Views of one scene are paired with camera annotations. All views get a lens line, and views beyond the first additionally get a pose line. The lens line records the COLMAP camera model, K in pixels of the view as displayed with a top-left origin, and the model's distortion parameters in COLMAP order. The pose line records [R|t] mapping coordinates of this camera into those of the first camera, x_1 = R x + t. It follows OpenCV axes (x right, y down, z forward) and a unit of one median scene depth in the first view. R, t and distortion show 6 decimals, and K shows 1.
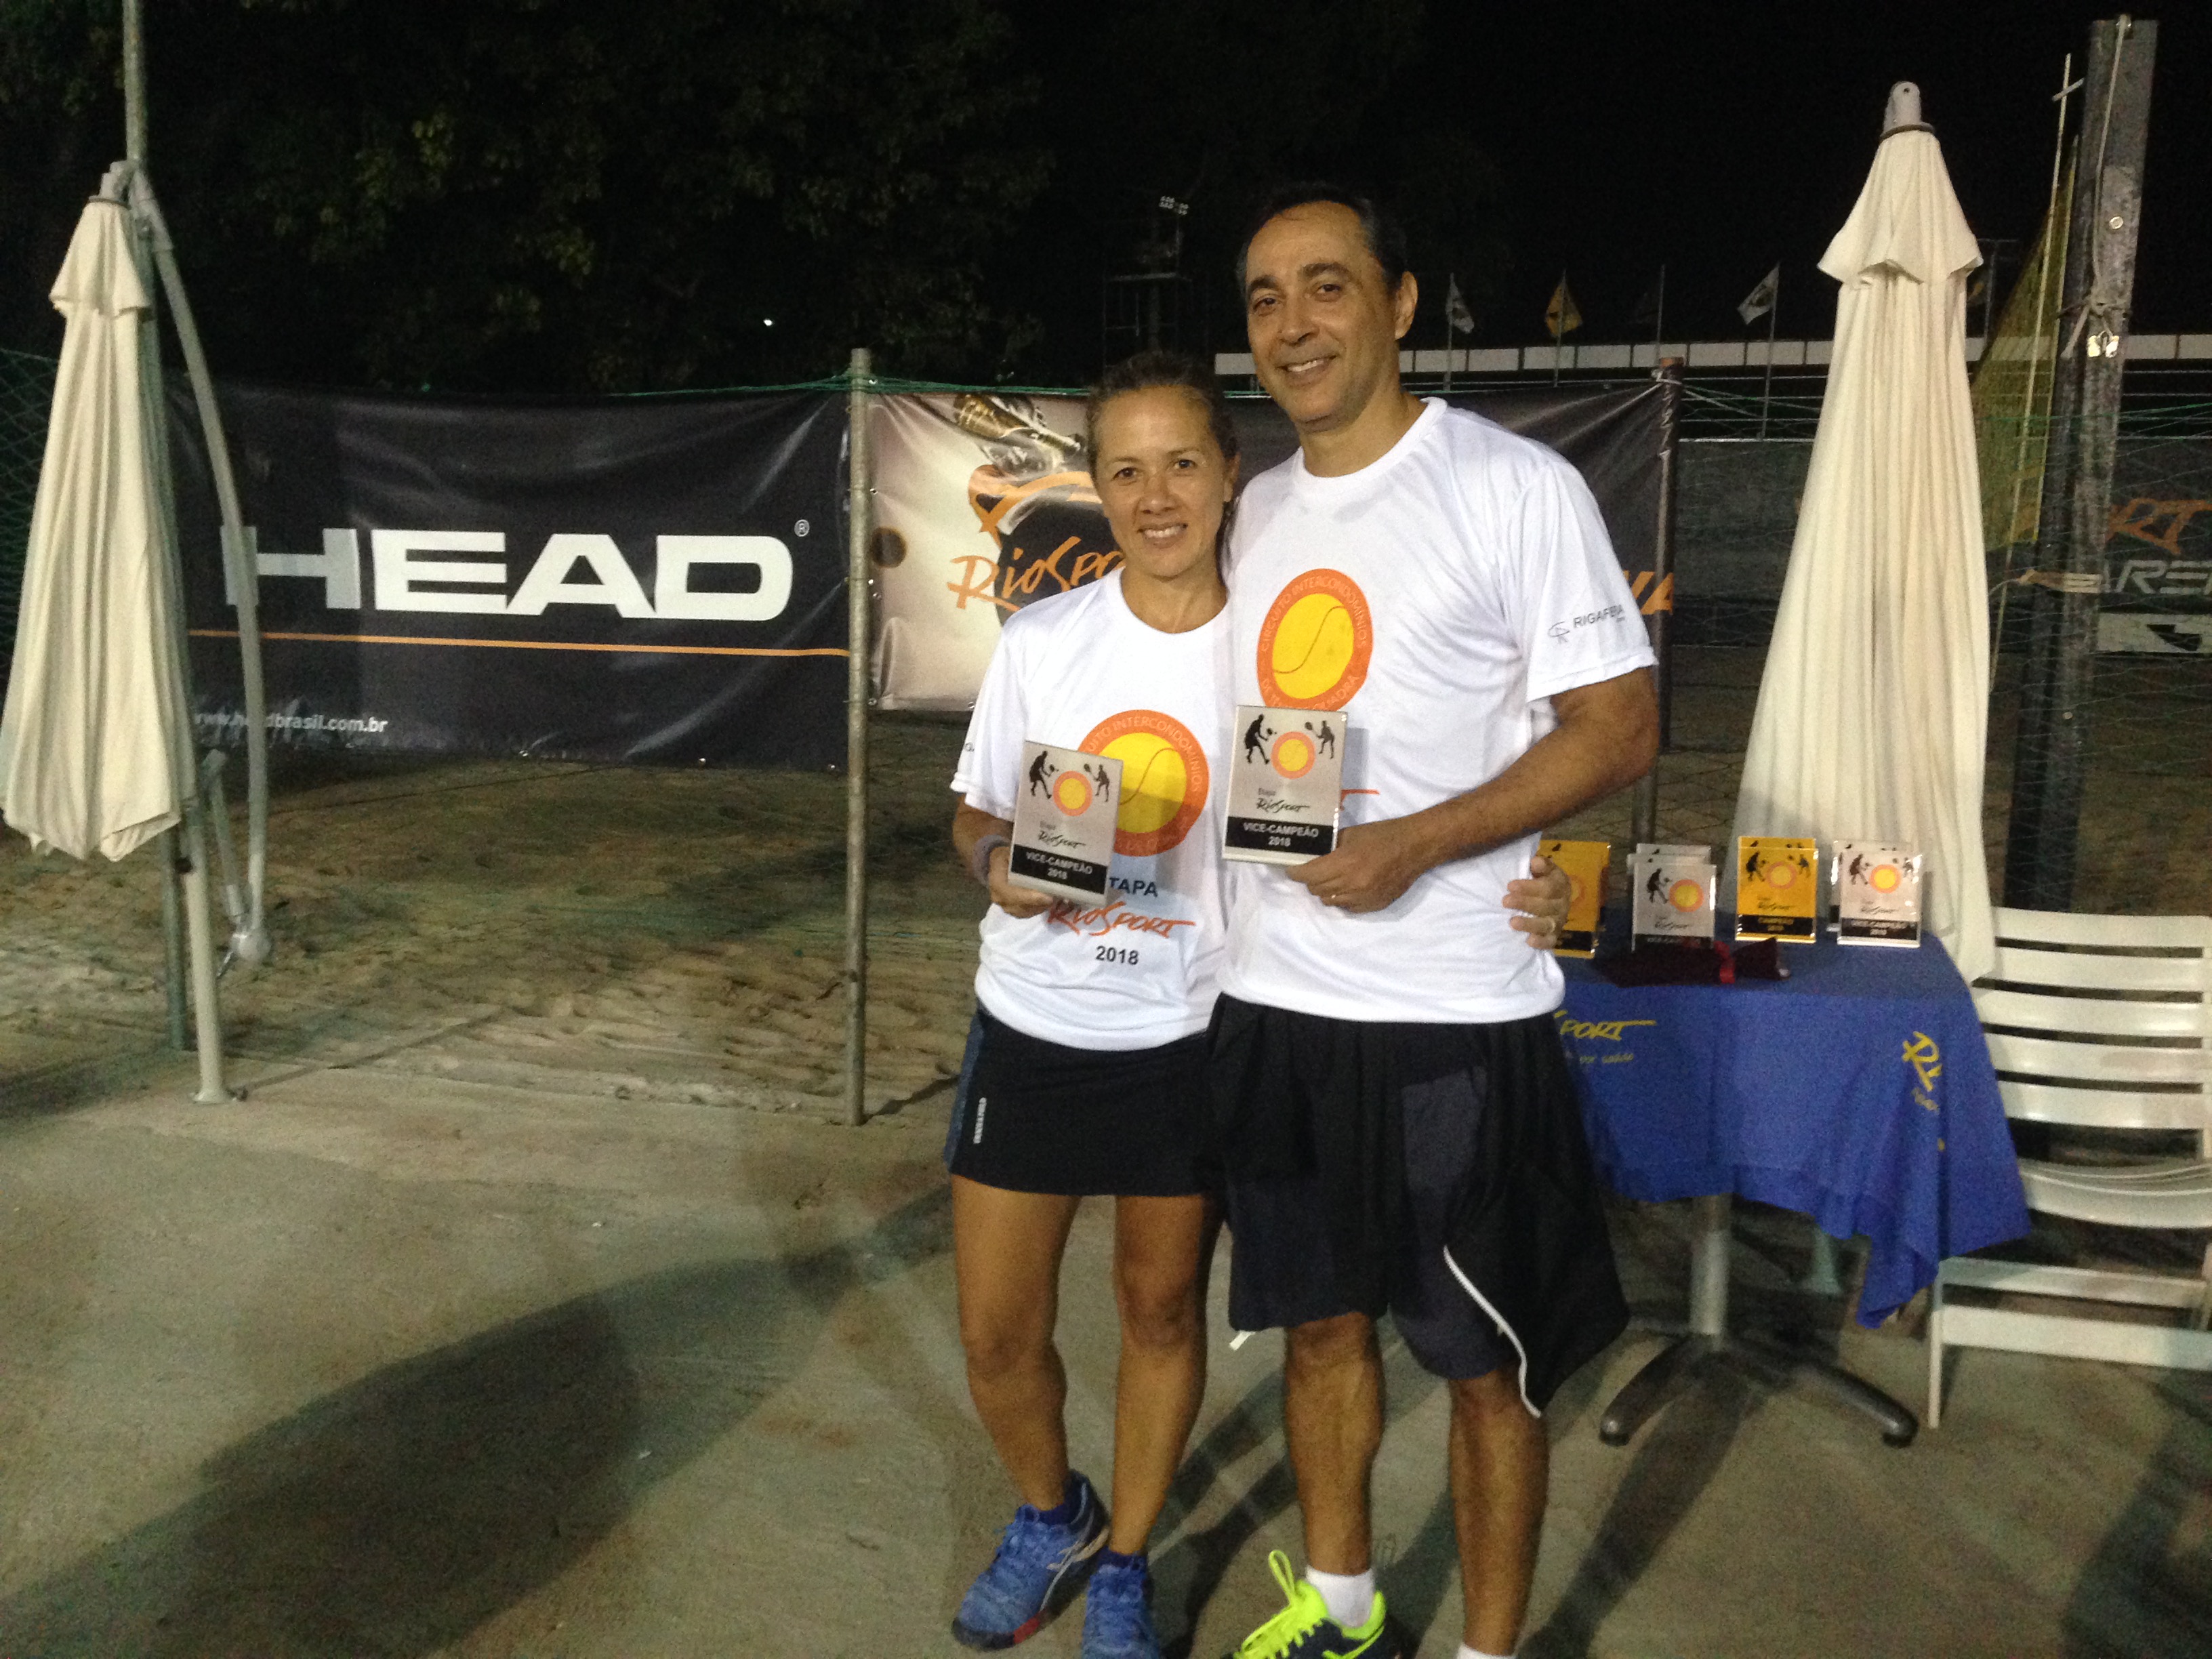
lens RADIAL K [[2096.8, 0, 1097.6], [0, 2096.8, 786.7], [0, 0, 1]] dist [0.140233, -0.272850]
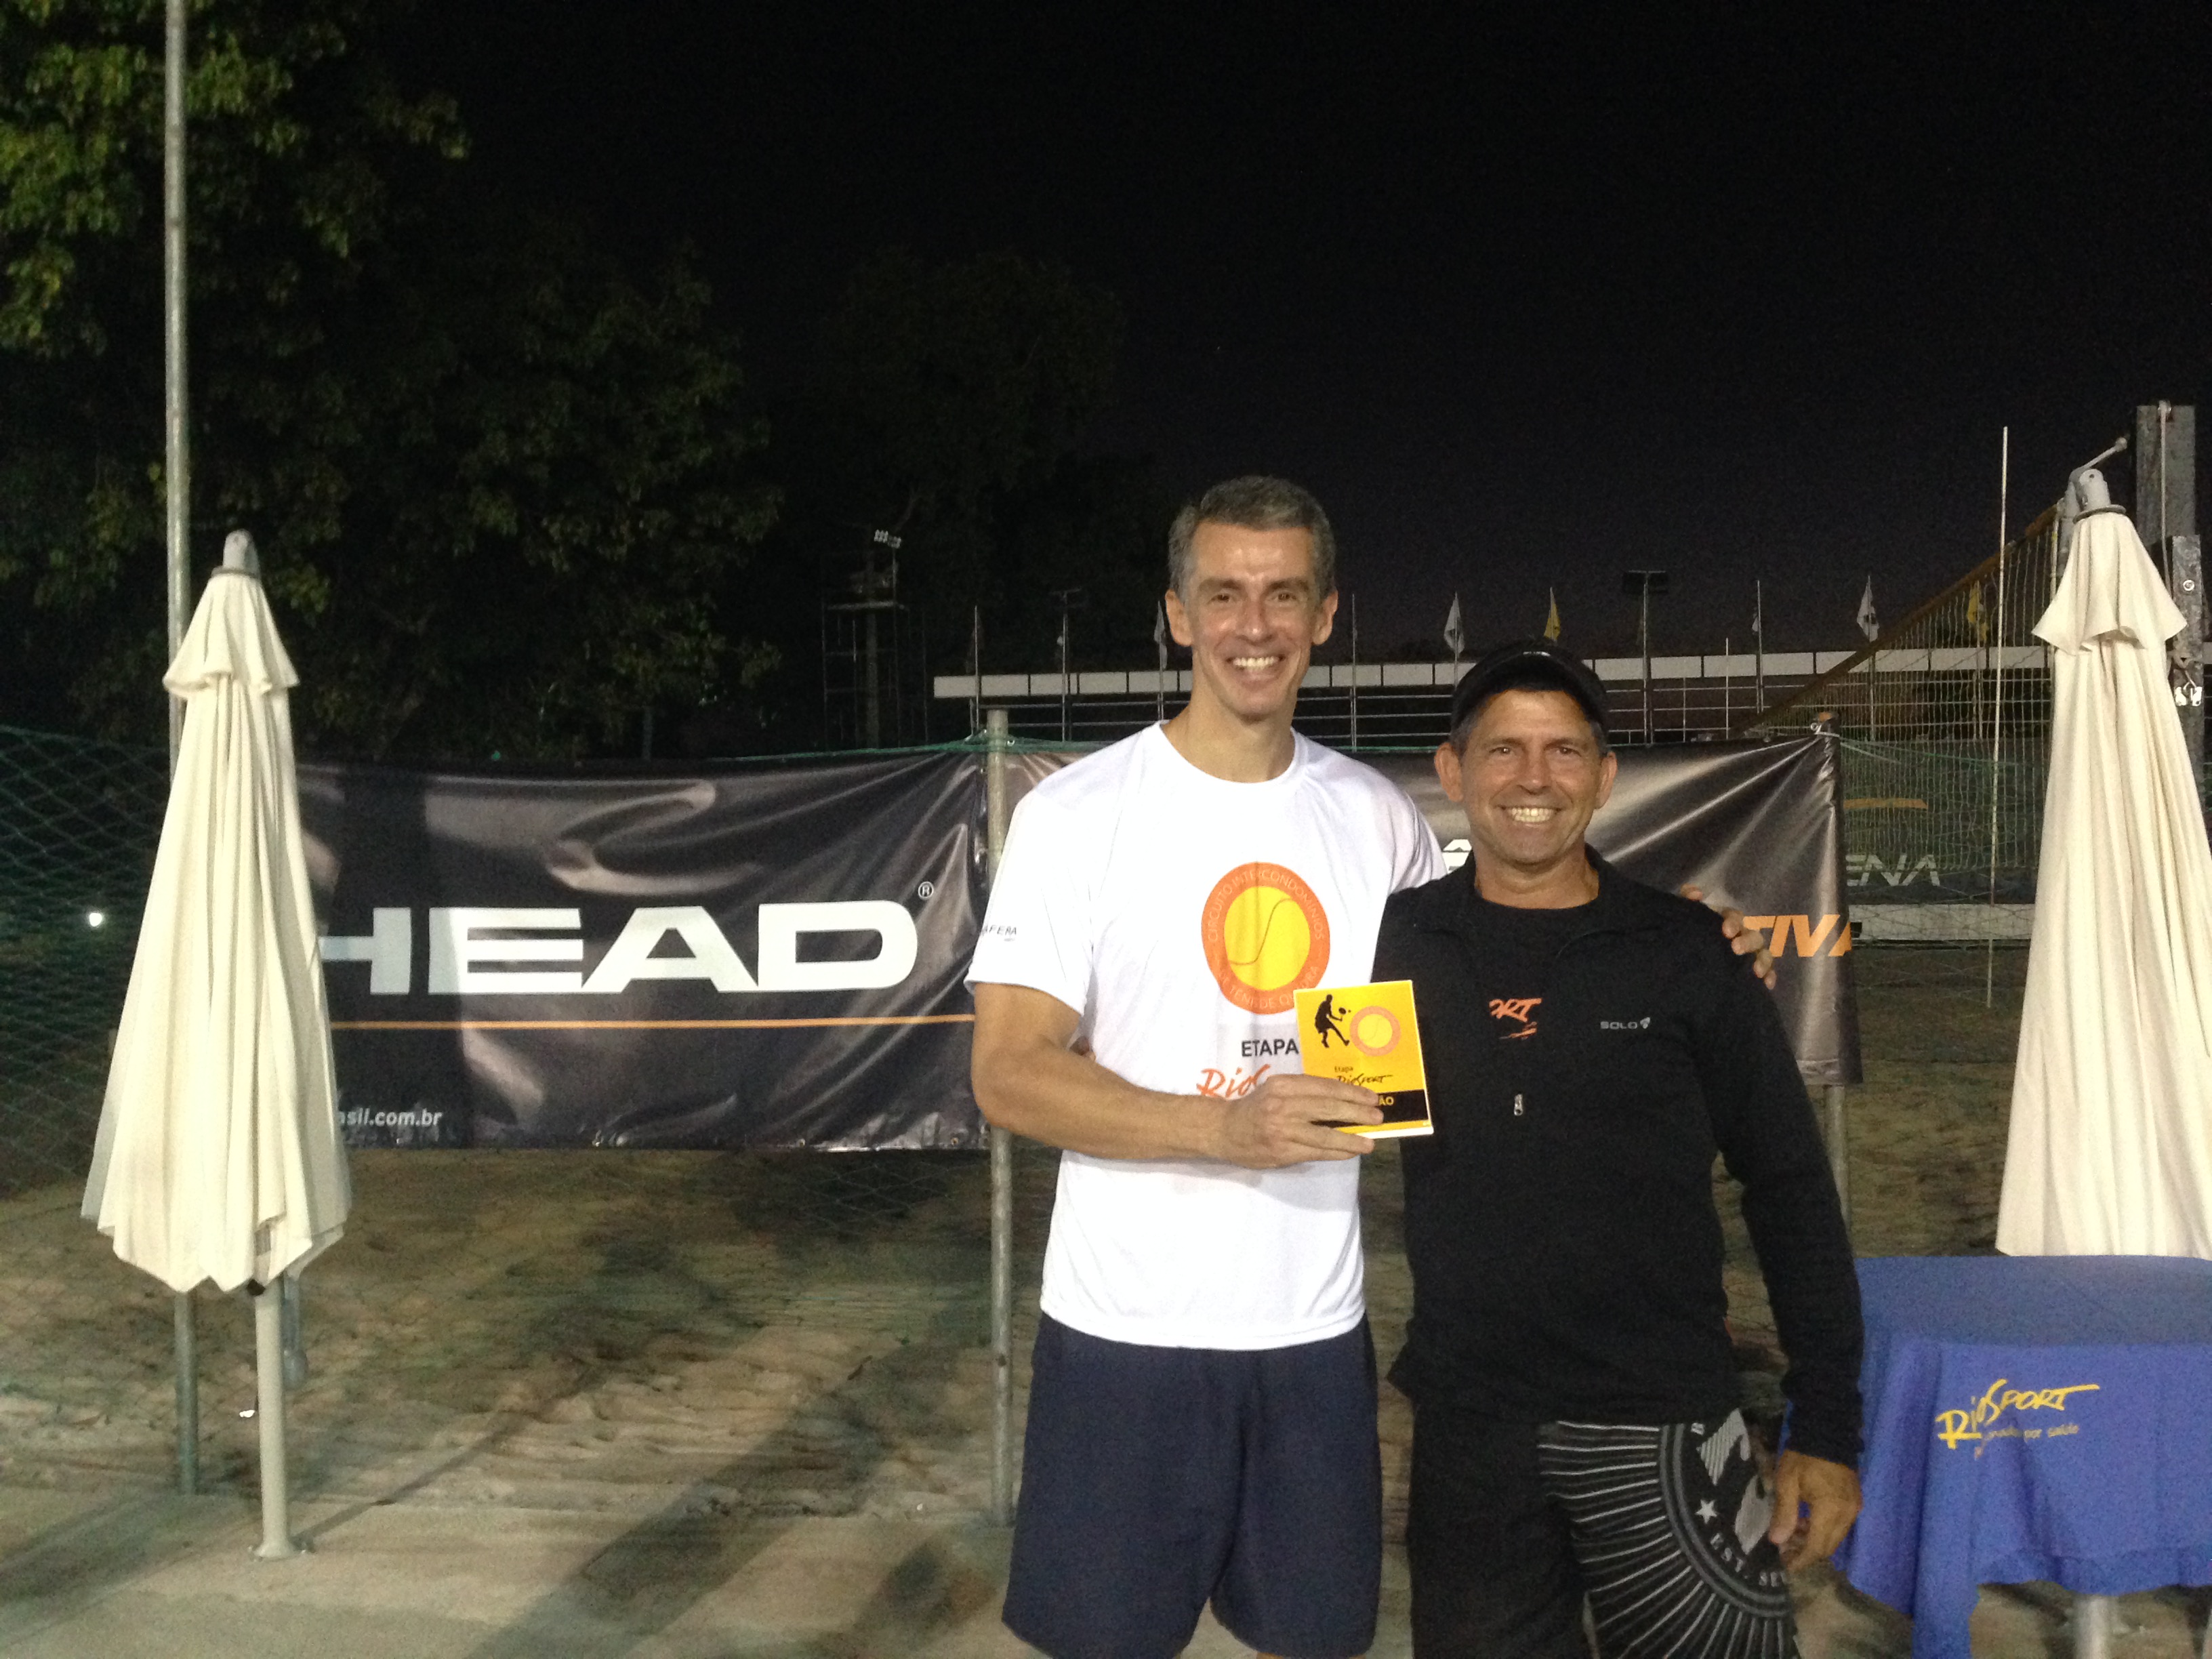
lens RADIAL K [[2063.9, 0, 1106.0], [0, 2063.9, 829.5], [0, 0, 1]] dist [0.012217, -0.013410]
pose [[0.984763, -0.027039, 0.171785, -0.204228], [0.048285, 0.991510, -0.120730, -0.030876], [-0.167063, 0.127185, 0.977709, 0.054943]]
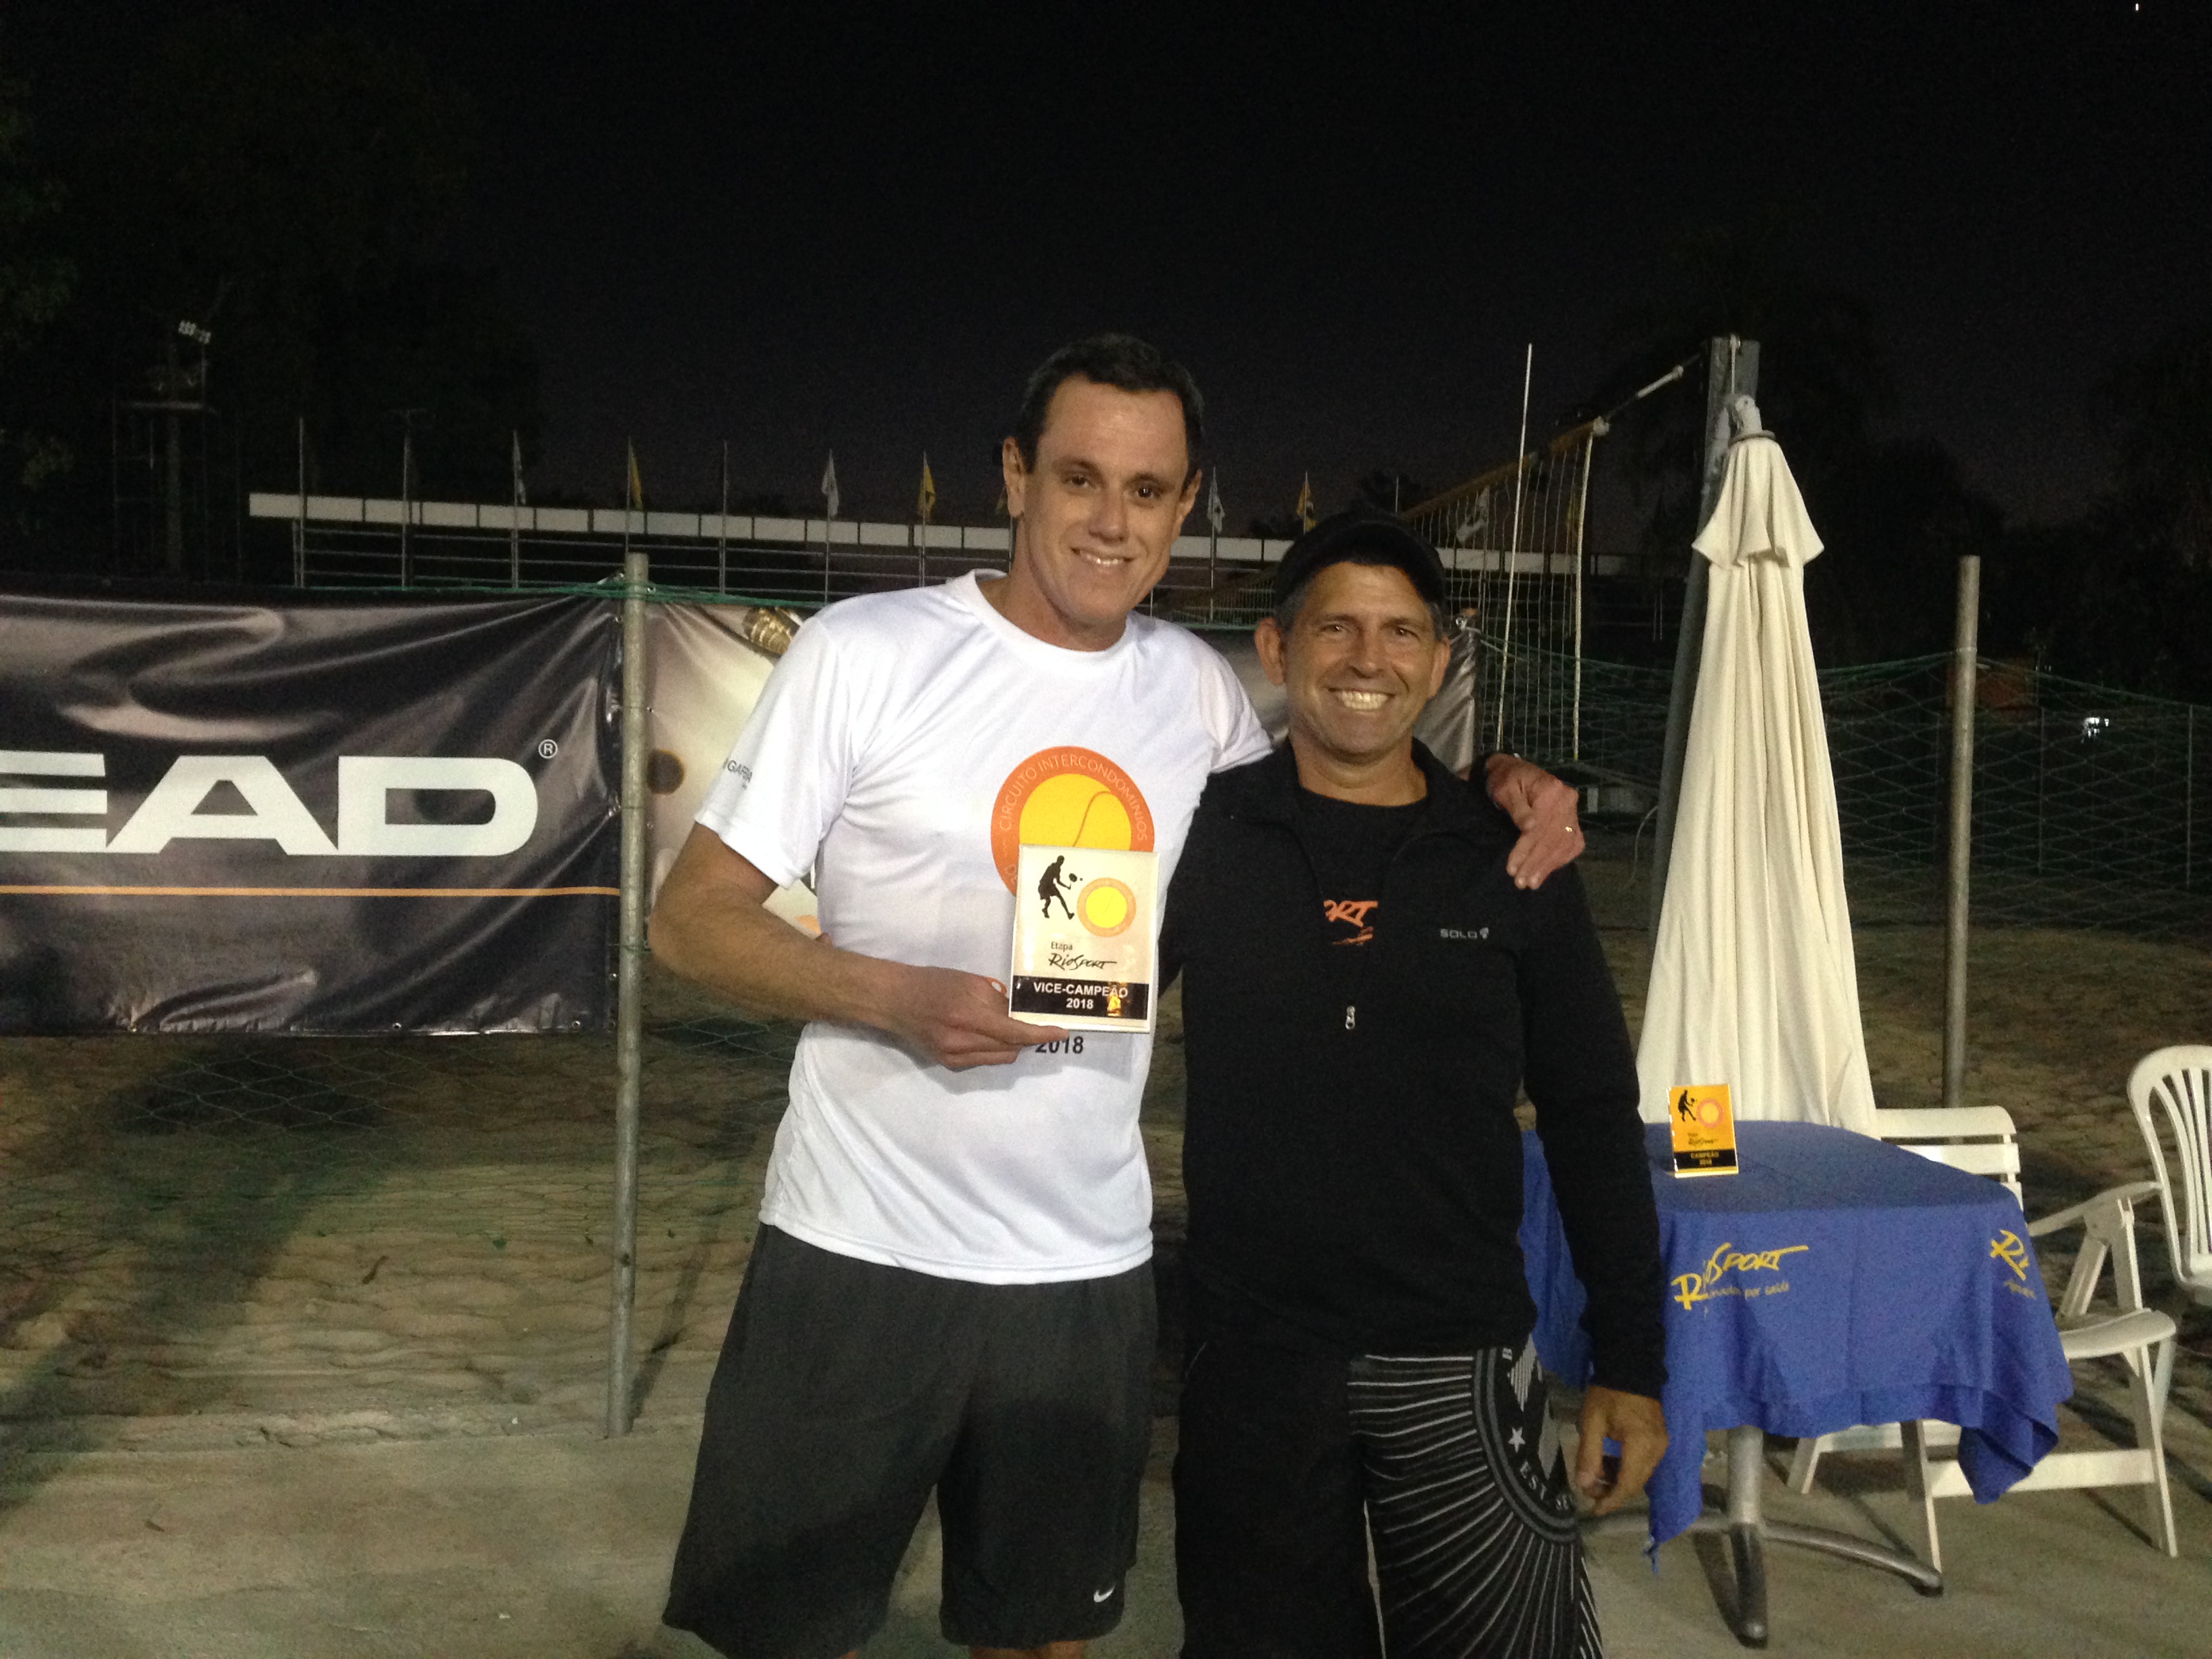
lens RADIAL K [[2048.7, 0, 1108.3], [0, 2048.7, 805.0], [0, 0, 1]] dist [0.117814, -0.148527]
pose [[0.875470, -0.013274, 0.483089, -0.324078], [0.041579, 0.997985, -0.047928, -0.045673], [-0.481480, 0.062045, 0.874258, 0.130971]]
